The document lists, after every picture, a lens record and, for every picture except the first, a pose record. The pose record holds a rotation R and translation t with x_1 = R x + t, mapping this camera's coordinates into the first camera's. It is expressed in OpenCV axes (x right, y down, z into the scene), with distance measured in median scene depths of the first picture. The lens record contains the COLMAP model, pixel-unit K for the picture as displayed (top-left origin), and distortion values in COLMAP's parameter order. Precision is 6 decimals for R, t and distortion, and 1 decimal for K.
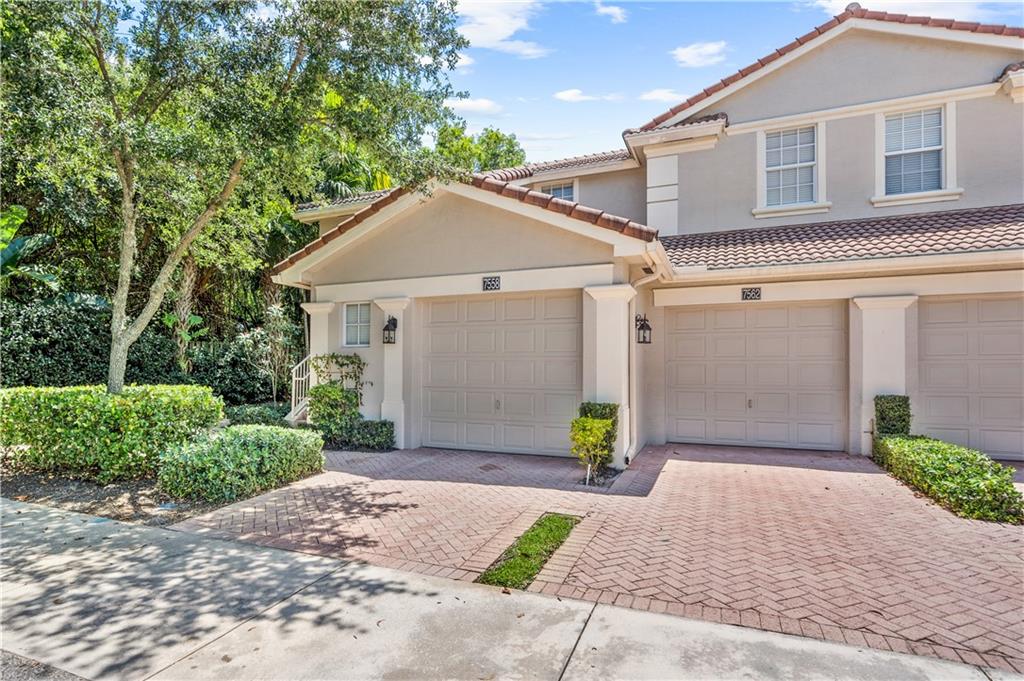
lens RADIAL K [[566.2, 0, 502.5], [0, 566.2, 360.6], [0, 0, 1]] dist [-0.003830, 0.002962]
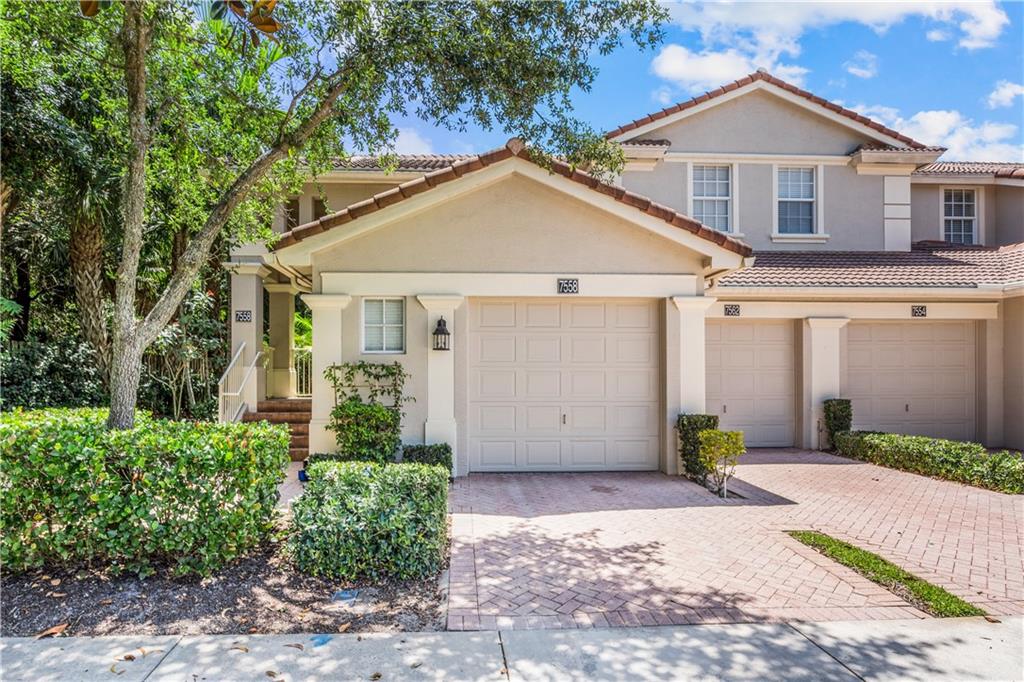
lens RADIAL K [[566.2, 0, 498.7], [0, 566.2, 374.6], [0, 0, 1]] dist [-0.003830, 0.002962]
pose [[0.891231, -0.004226, 0.453530, -0.526048], [-0.002998, 0.999880, 0.015209, -0.008457], [-0.453540, -0.014915, 0.891111, 0.241487]]
